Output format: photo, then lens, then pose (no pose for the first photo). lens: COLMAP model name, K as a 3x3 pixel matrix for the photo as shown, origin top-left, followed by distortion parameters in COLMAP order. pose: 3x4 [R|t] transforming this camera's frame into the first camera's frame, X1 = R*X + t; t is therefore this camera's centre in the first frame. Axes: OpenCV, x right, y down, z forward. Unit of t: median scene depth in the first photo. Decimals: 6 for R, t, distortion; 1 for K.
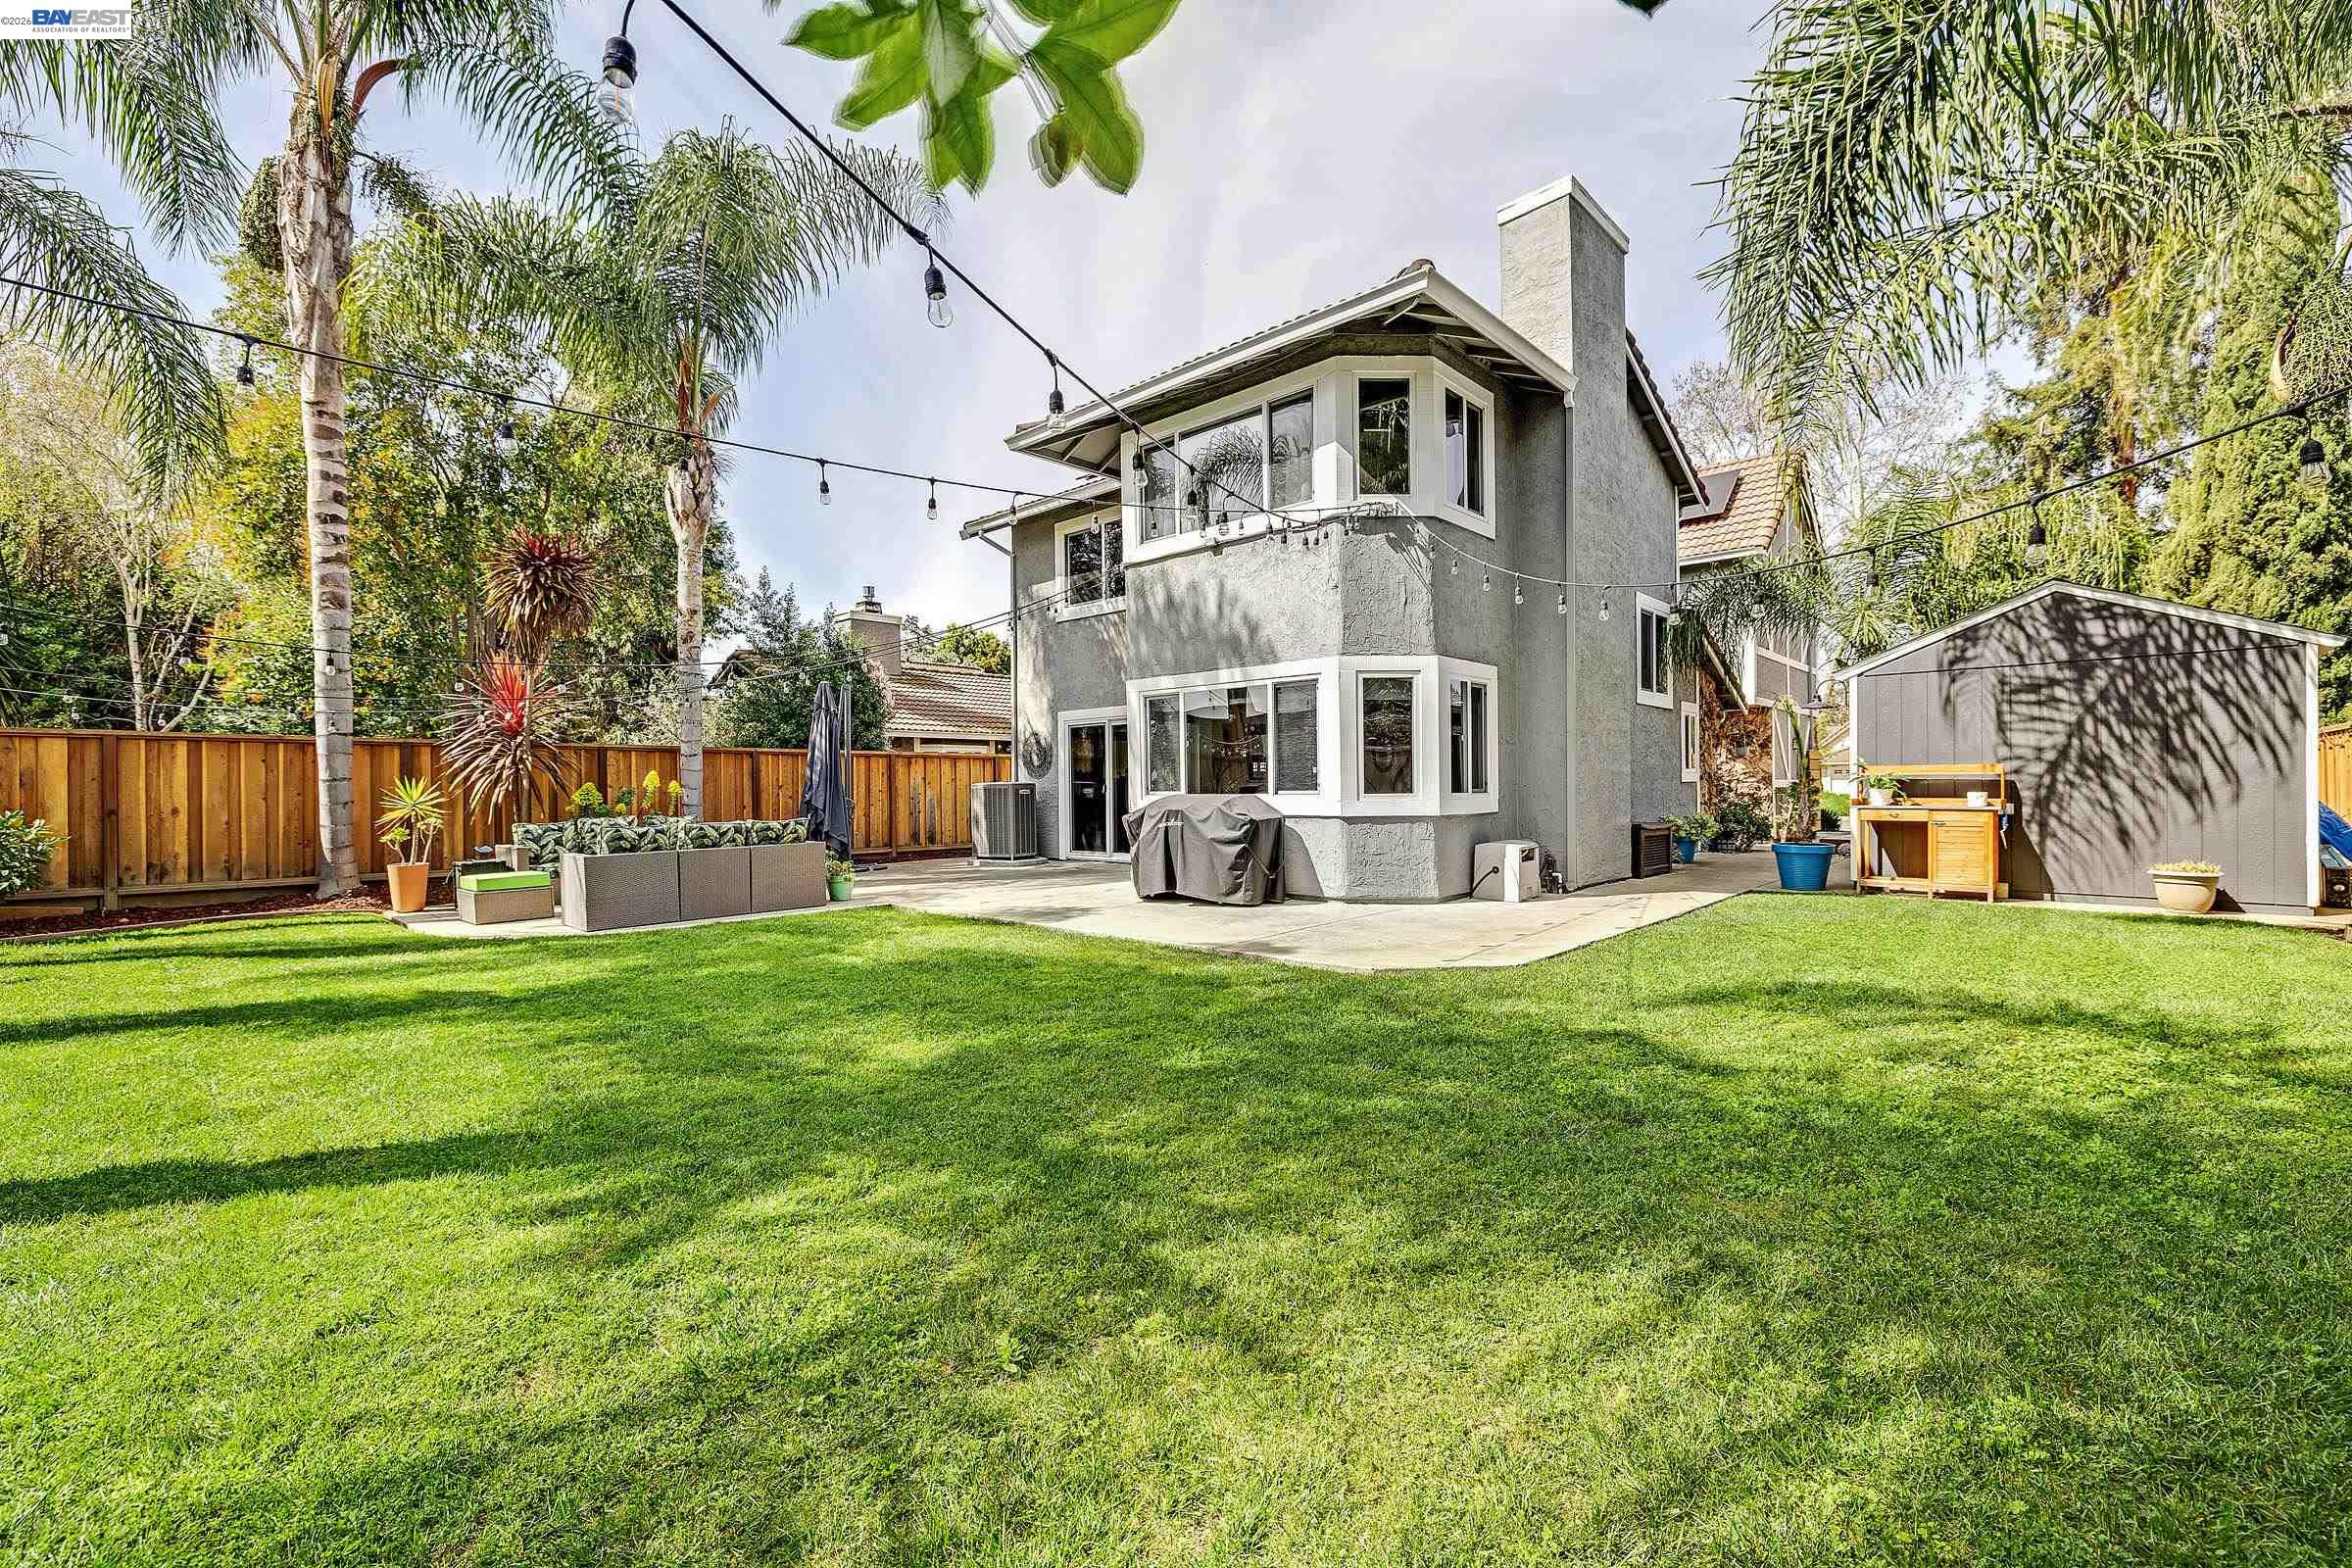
lens RADIAL K [[990.2, 0, 1153.0], [0, 990.2, 788.9], [0, 0, 1]] dist [-0.001574, 0.001070]
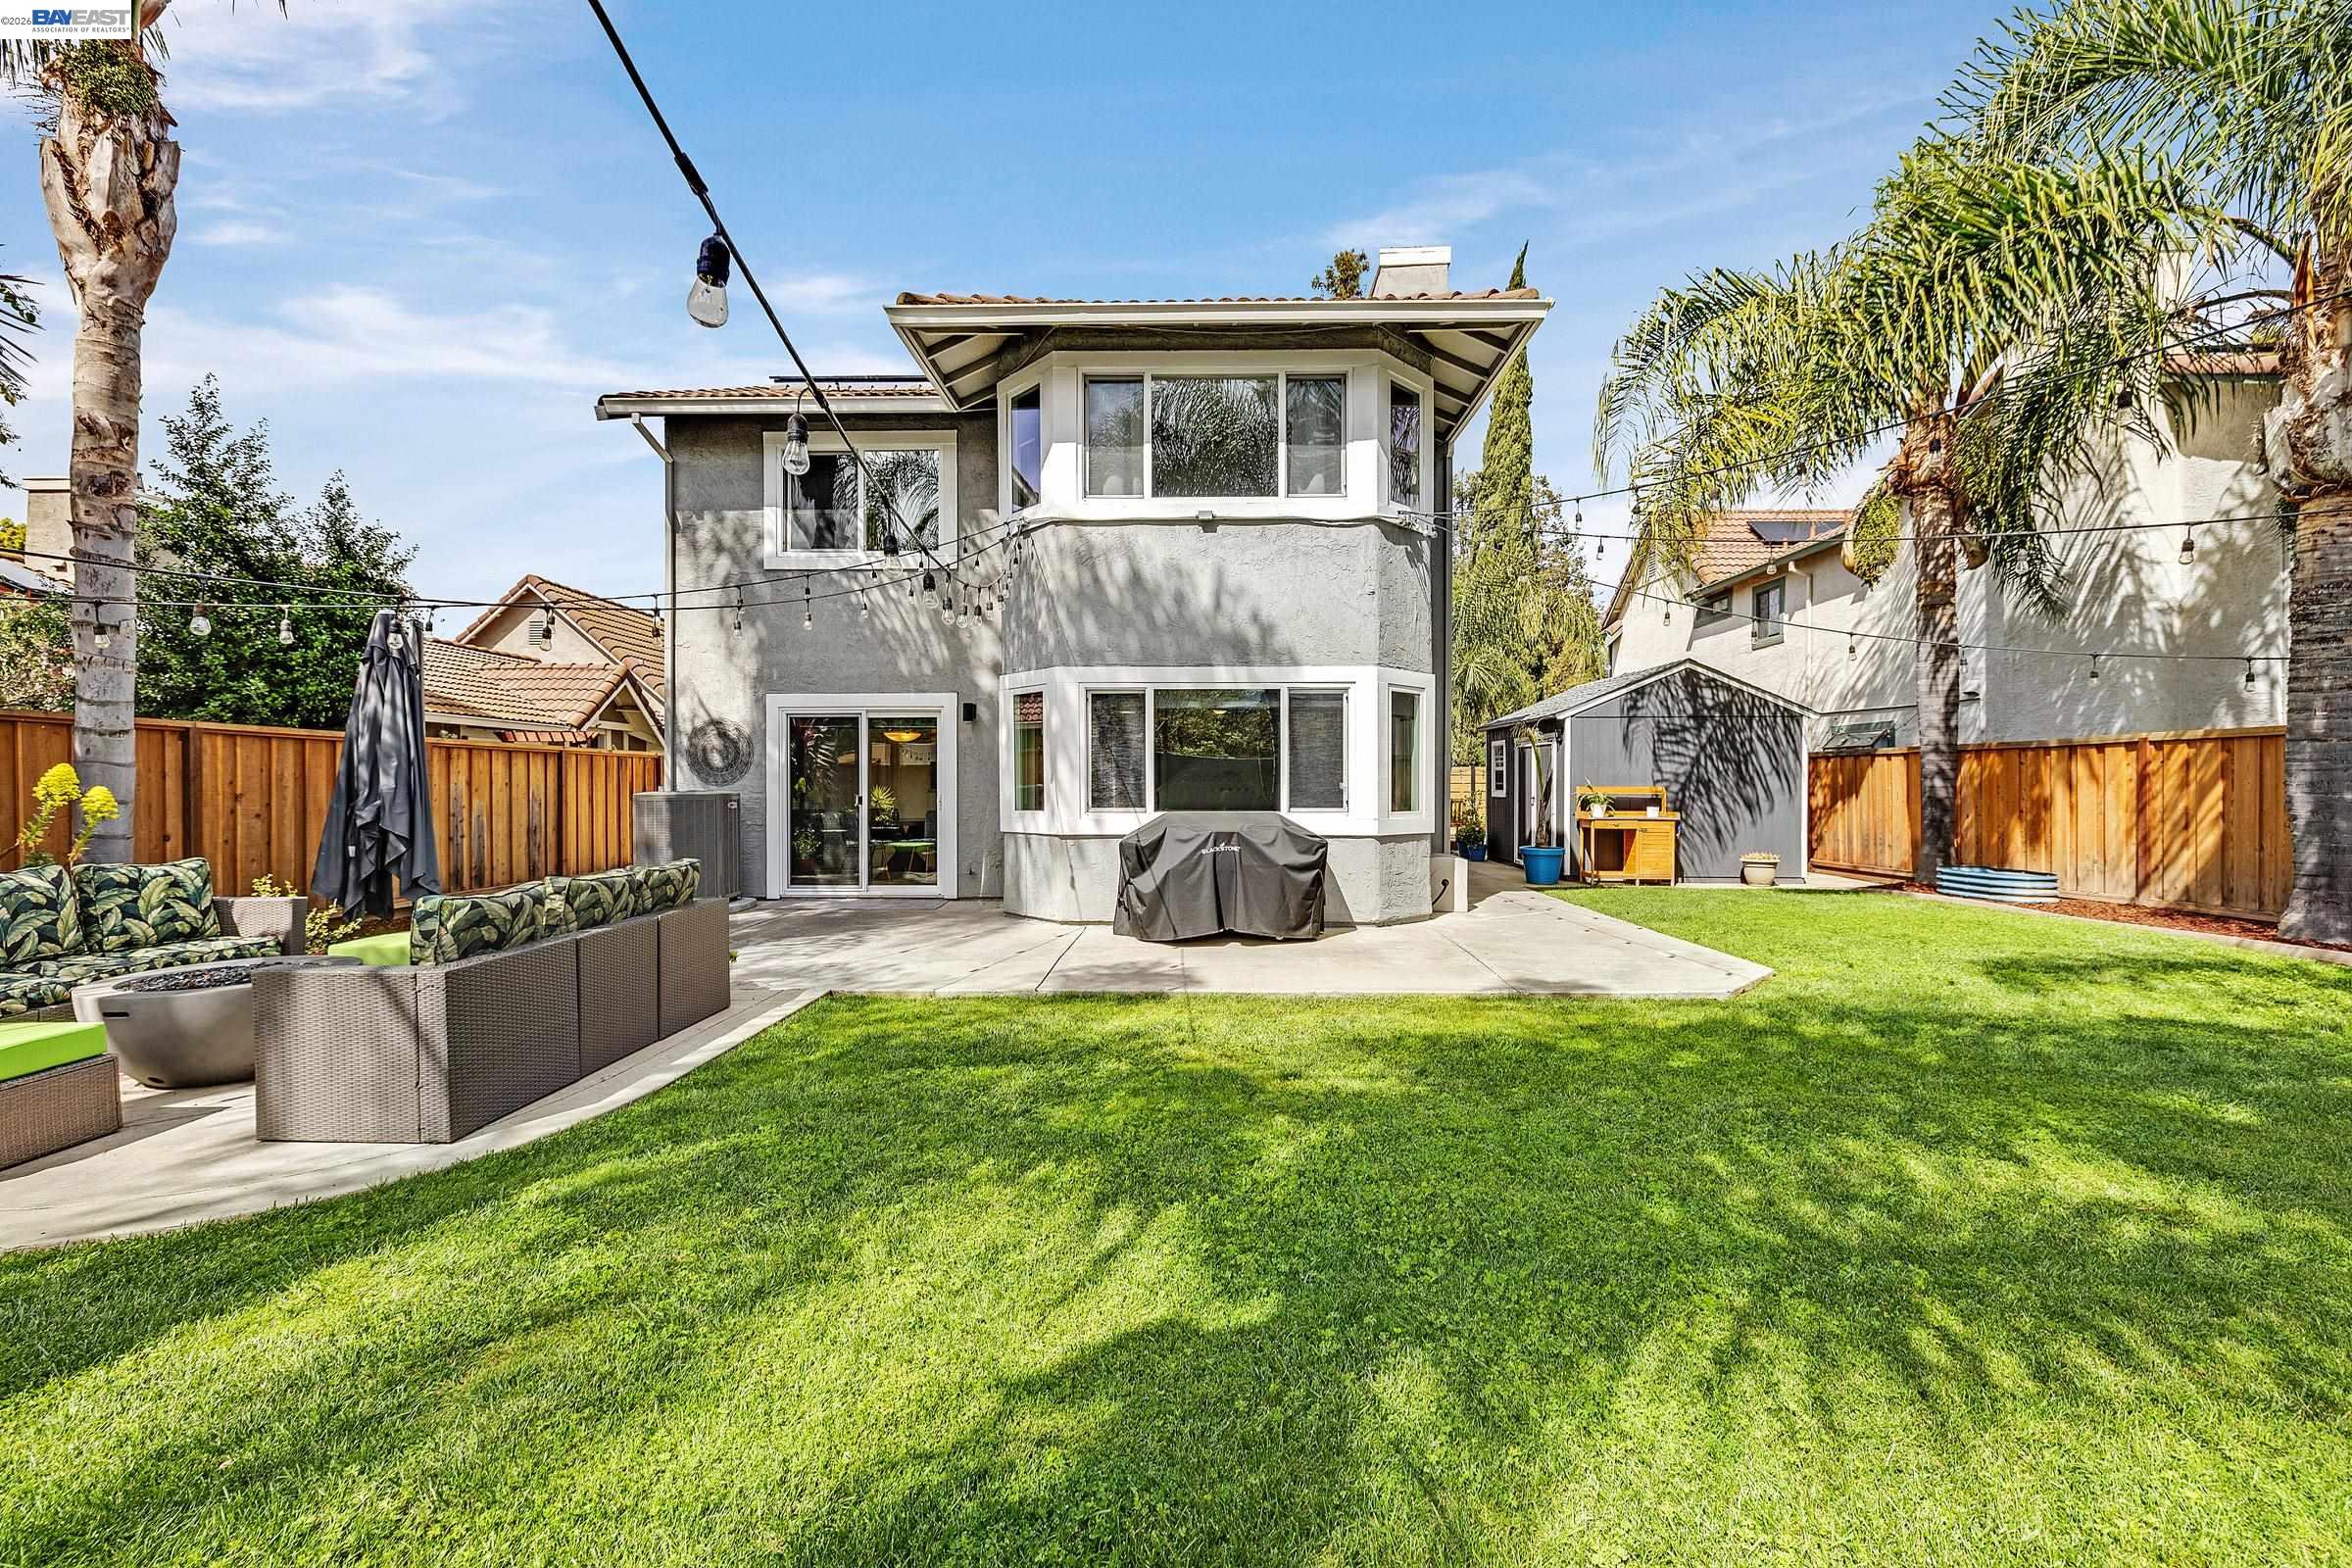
lens RADIAL K [[990.2, 0, 1169.6], [0, 990.2, 784.3], [0, 0, 1]] dist [-0.001574, 0.001070]
pose [[0.730860, 0.006366, 0.682497, -0.589454], [-0.005654, 0.999979, -0.003272, -0.016518], [-0.682504, -0.001468, 0.730881, 0.426595]]
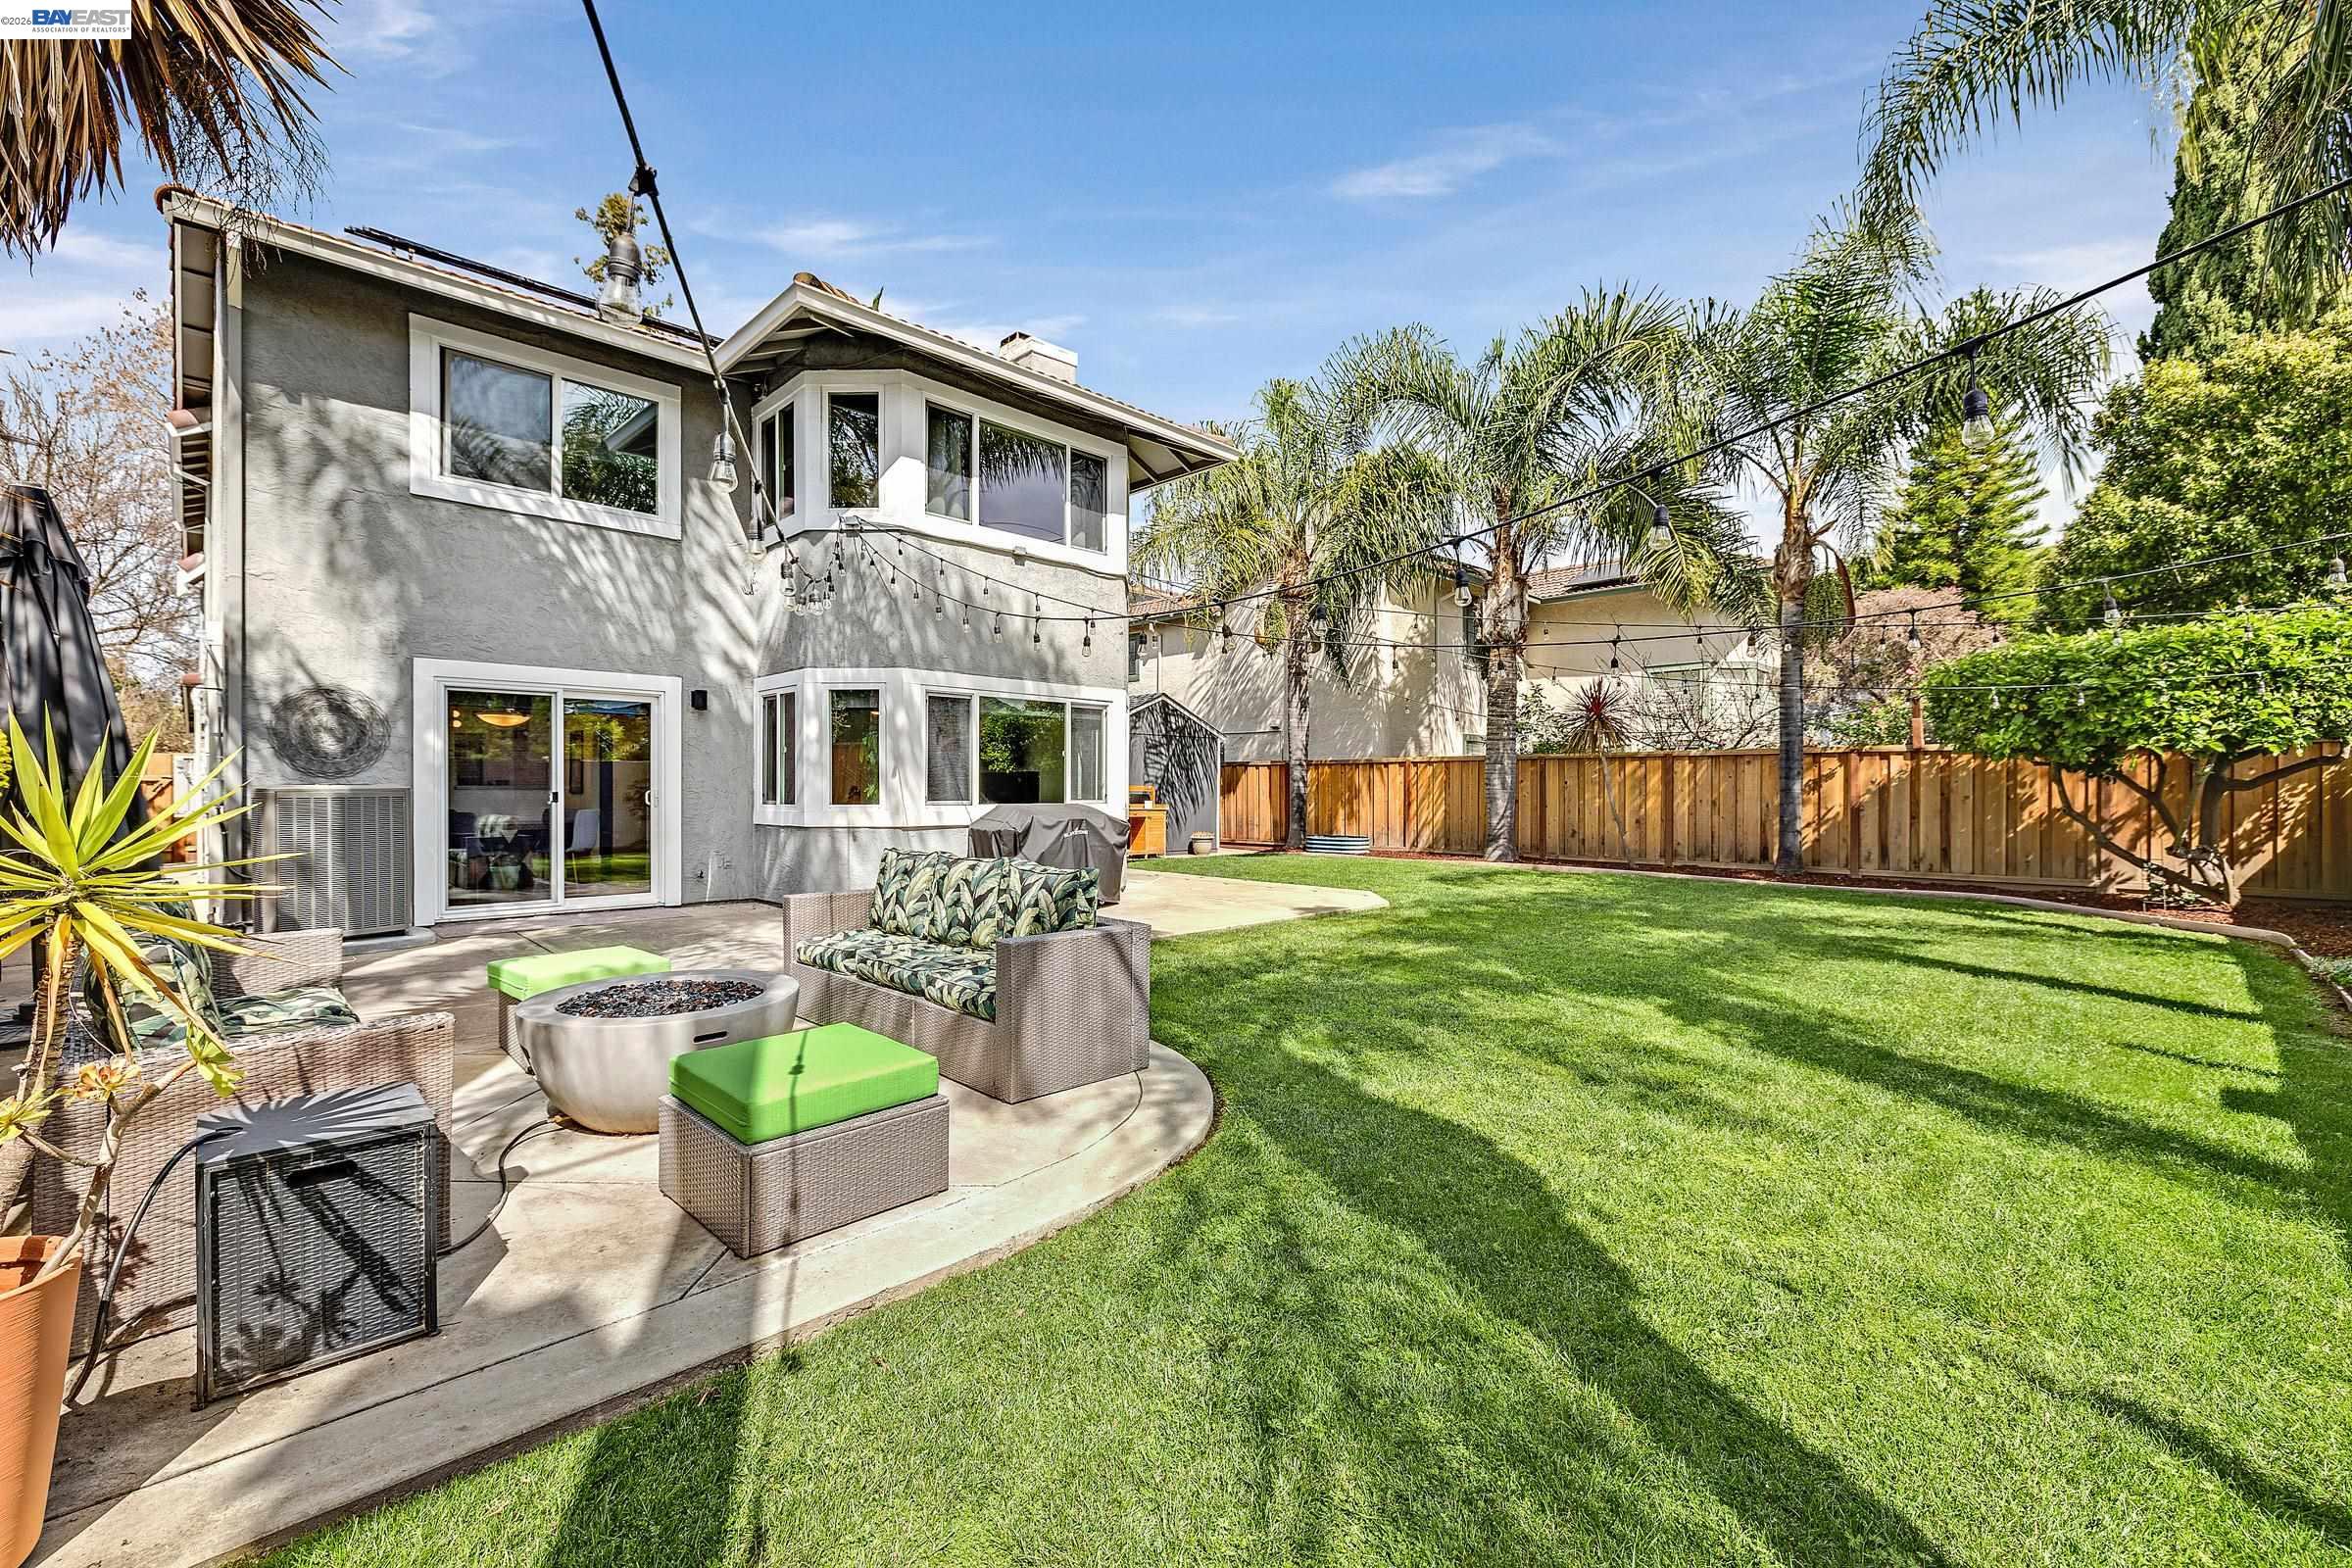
lens RADIAL K [[990.2, 0, 1174.6], [0, 990.2, 793.6], [0, 0, 1]] dist [-0.001574, 0.001070]
pose [[0.000483, 0.002888, 0.999996, -1.016461], [-0.002776, 0.999992, -0.002886, -0.002861], [-0.999996, -0.002775, 0.000491, 0.909355]]
